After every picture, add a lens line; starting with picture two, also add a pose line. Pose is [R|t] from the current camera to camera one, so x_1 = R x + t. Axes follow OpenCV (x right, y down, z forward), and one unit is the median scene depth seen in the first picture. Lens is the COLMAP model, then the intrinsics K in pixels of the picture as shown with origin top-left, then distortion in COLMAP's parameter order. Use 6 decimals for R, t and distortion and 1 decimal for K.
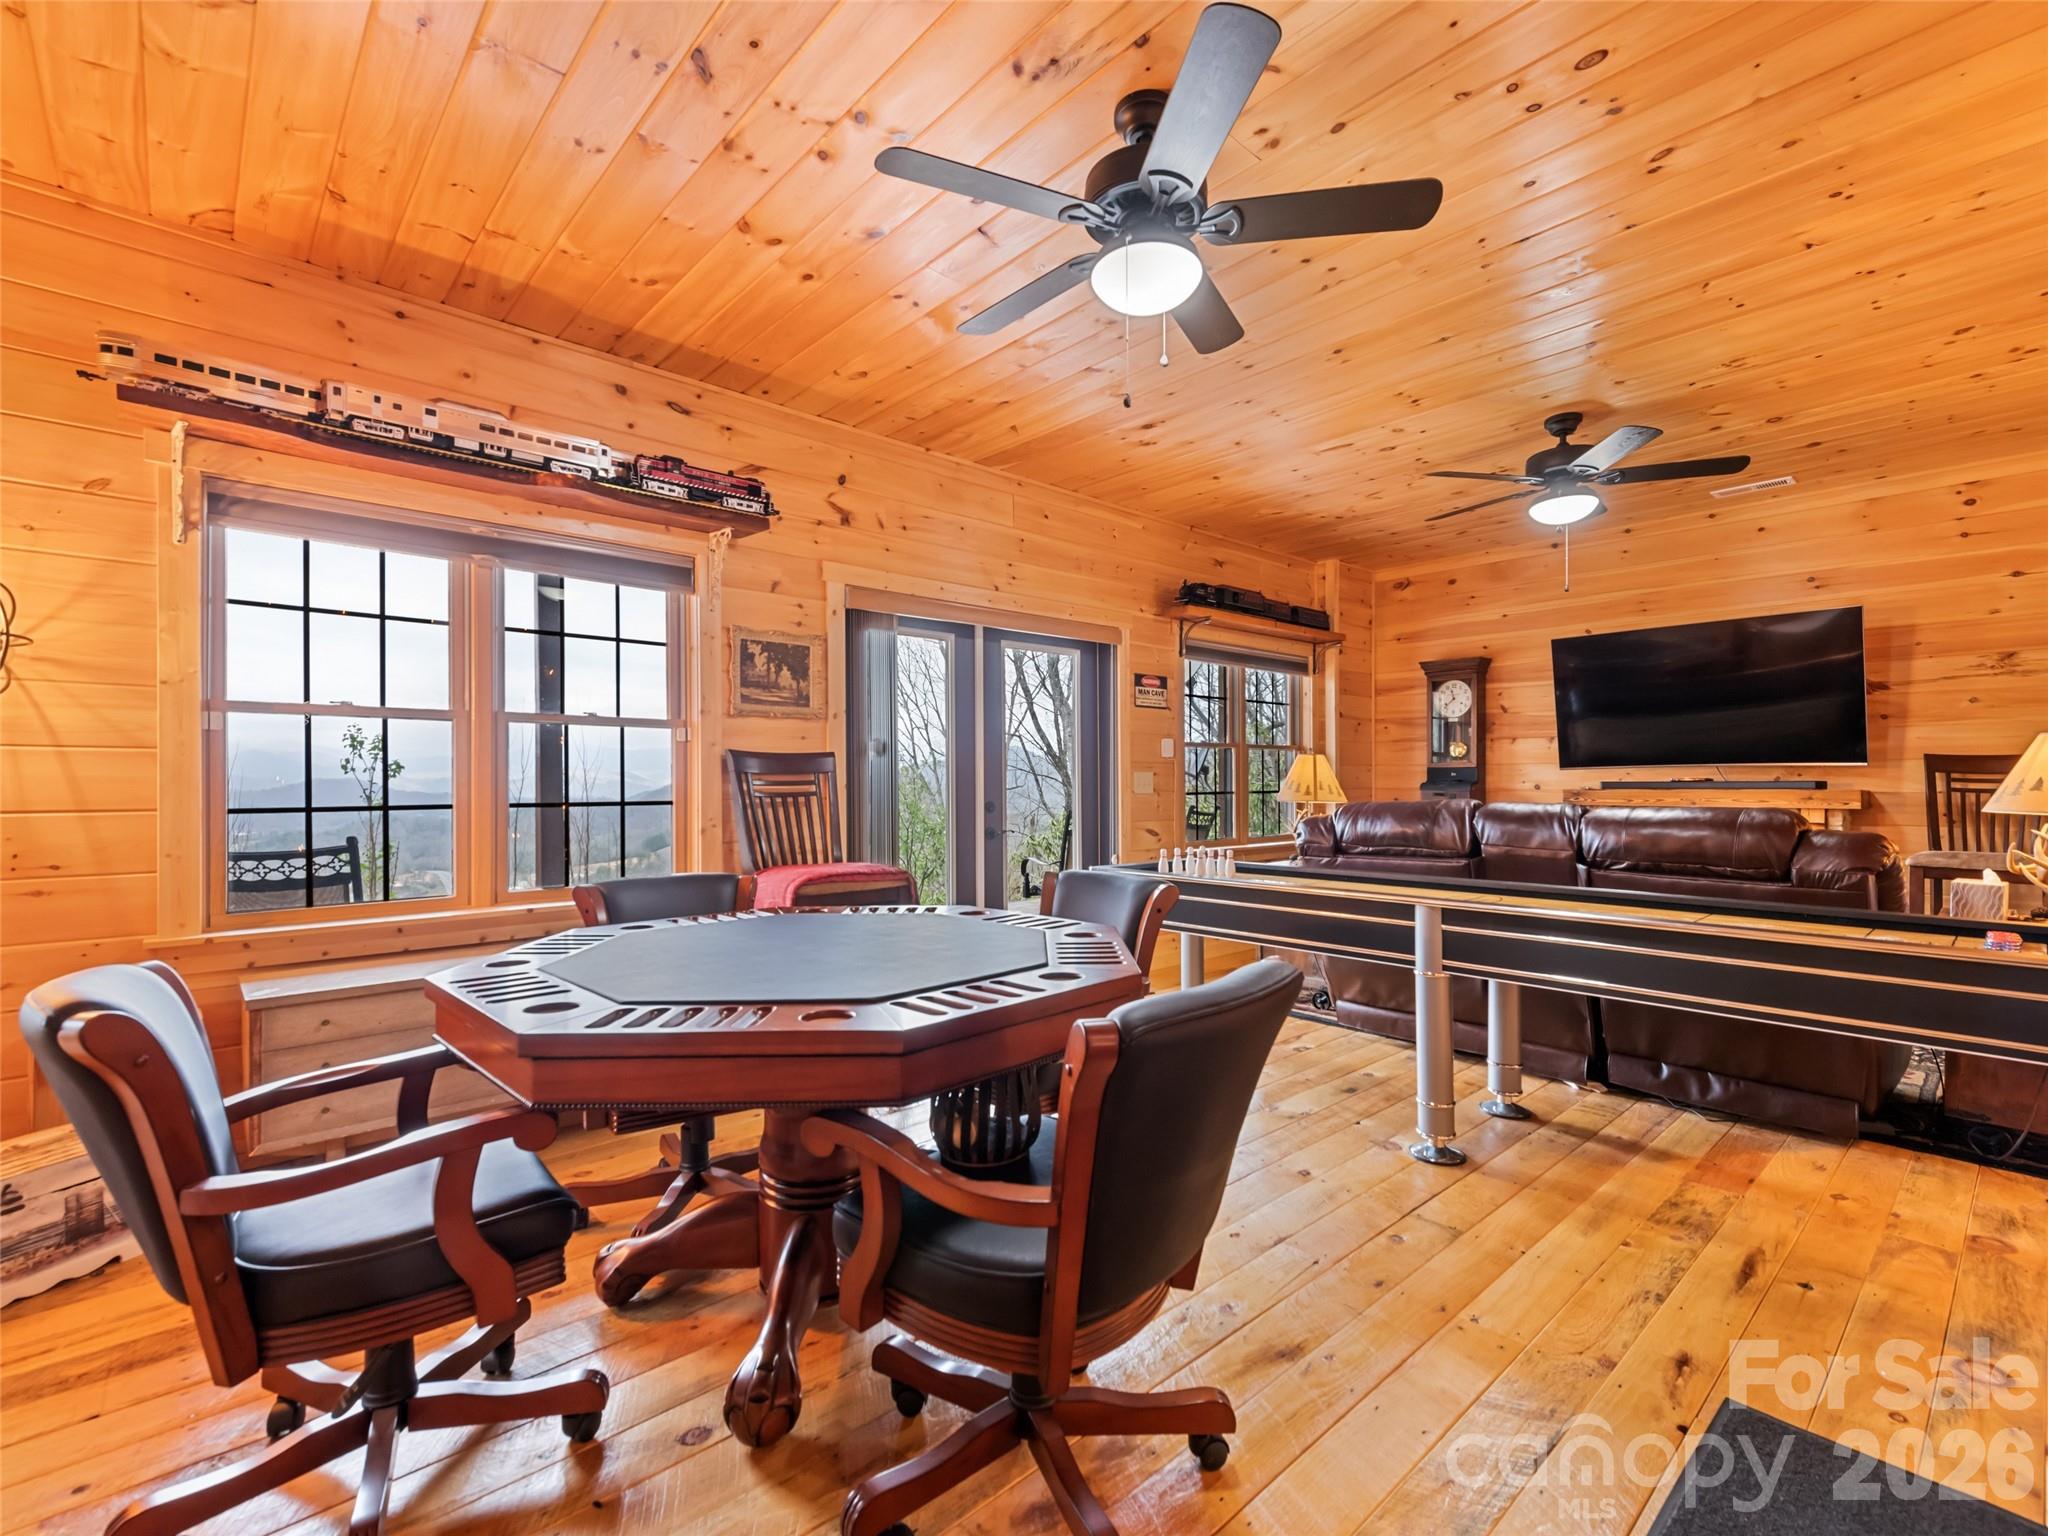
lens RADIAL K [[931.4, 0, 1027.8], [0, 931.4, 767.8], [0, 0, 1]] dist [0.014736, -0.004323]
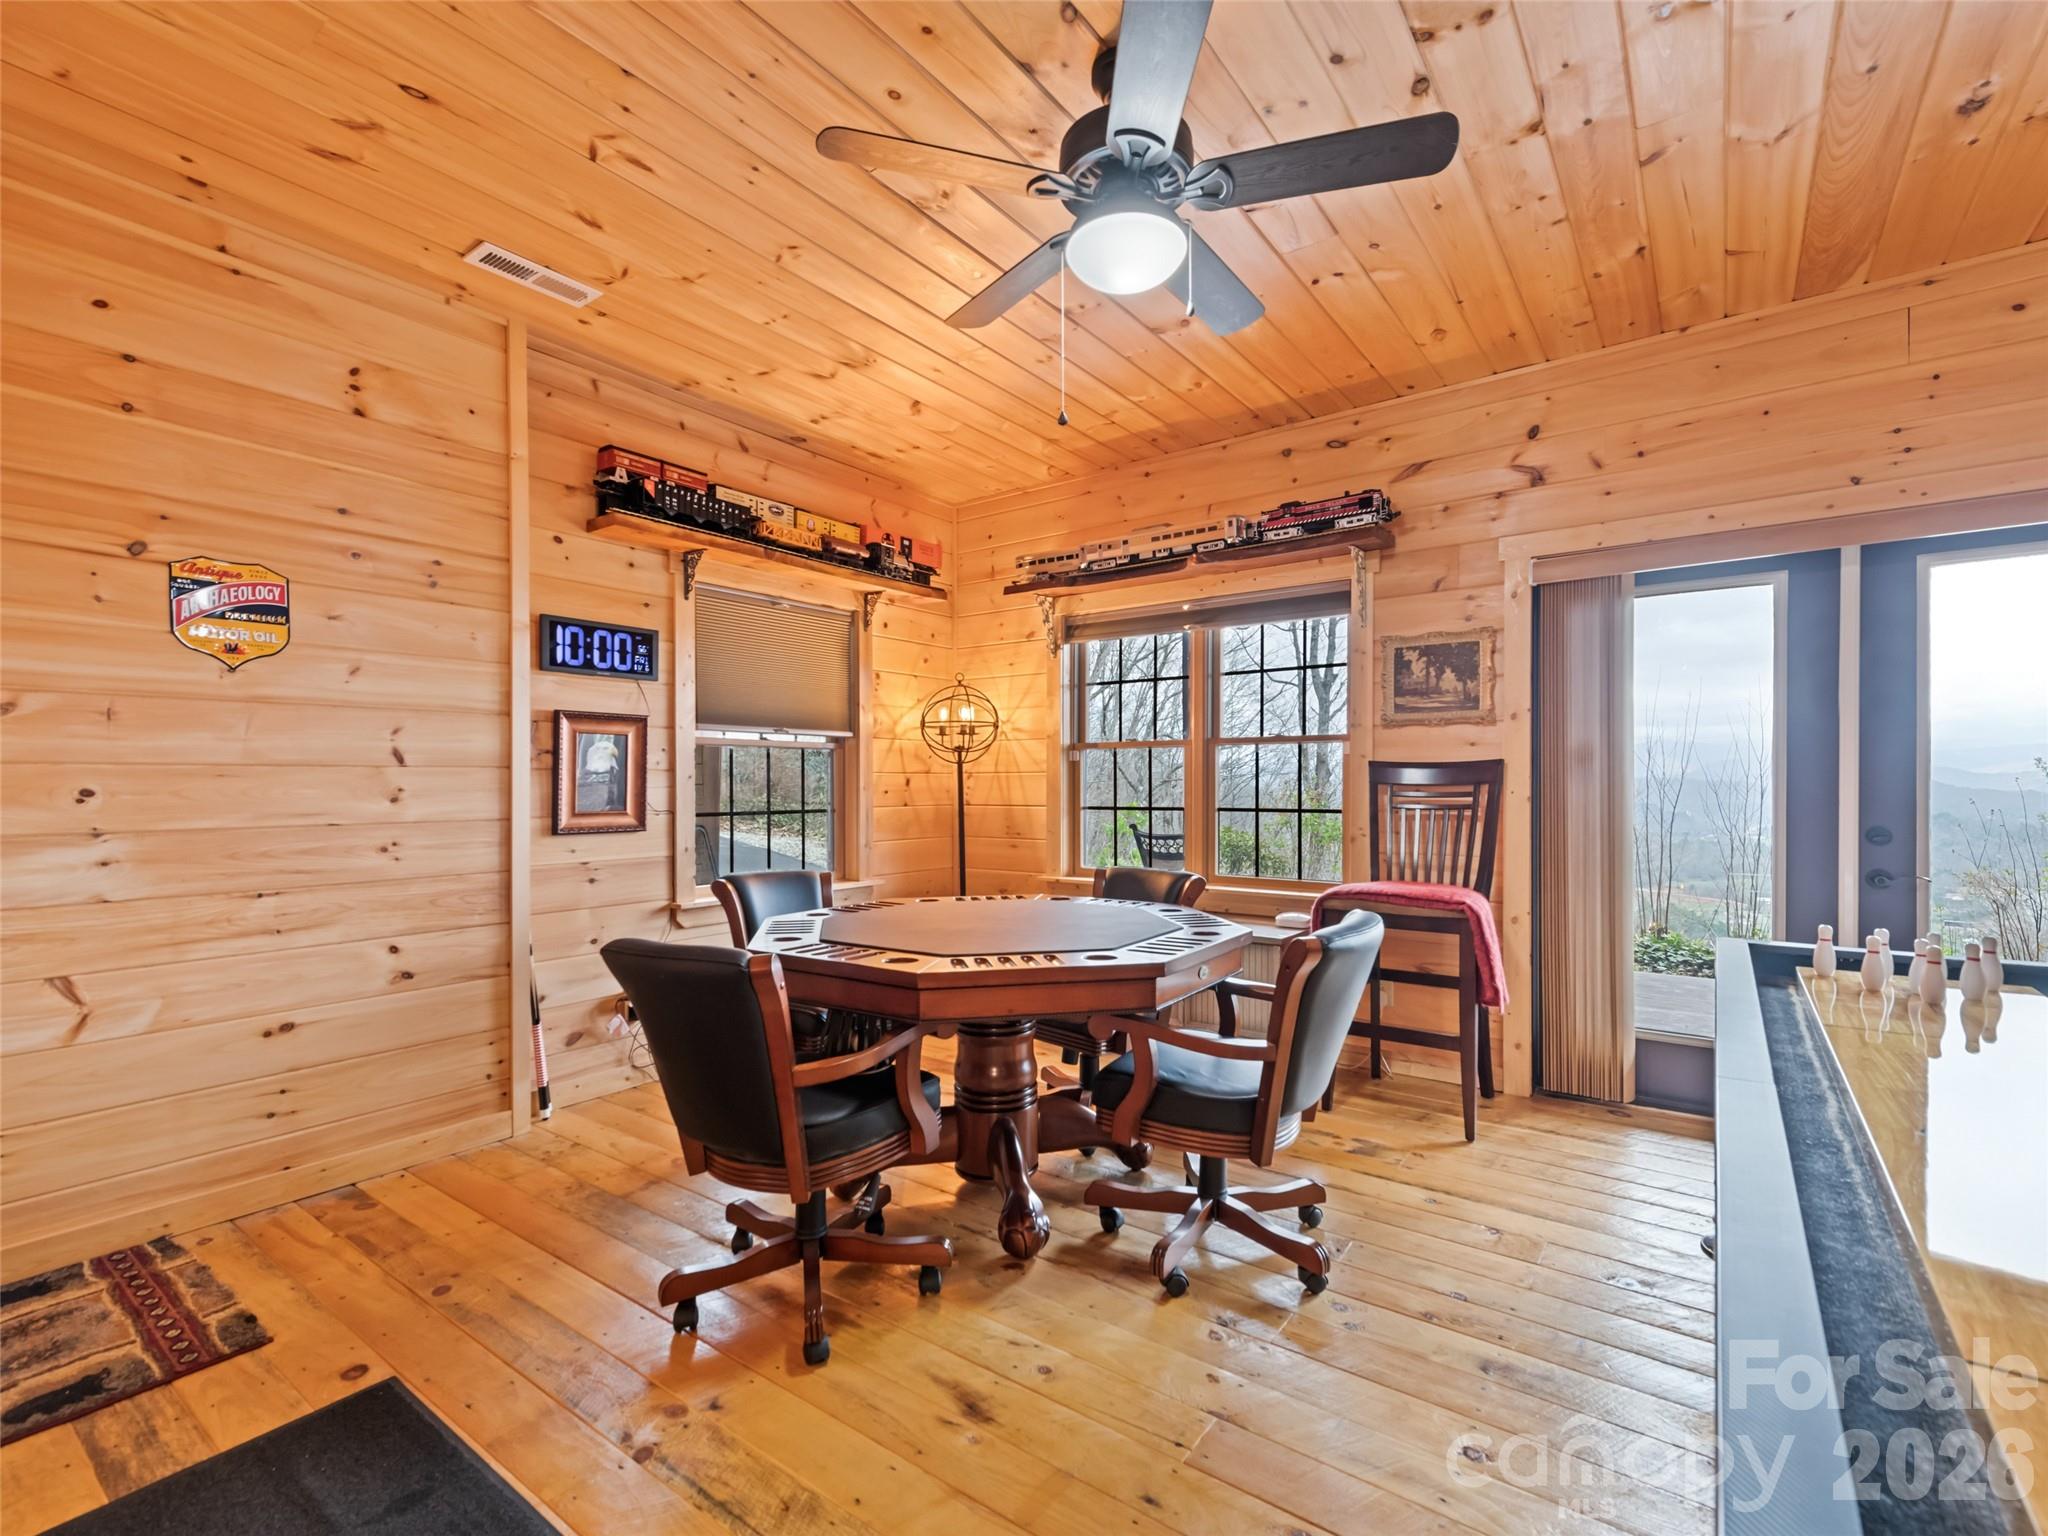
lens RADIAL K [[931.4, 0, 1022.8], [0, 931.4, 777.9], [0, 0, 1]] dist [0.014736, -0.004323]
pose [[0.177214, -0.001561, -0.984171, 0.596577], [0.014916, 0.999888, 0.001100, -0.007595], [0.984059, -0.014875, 0.177218, 0.433362]]
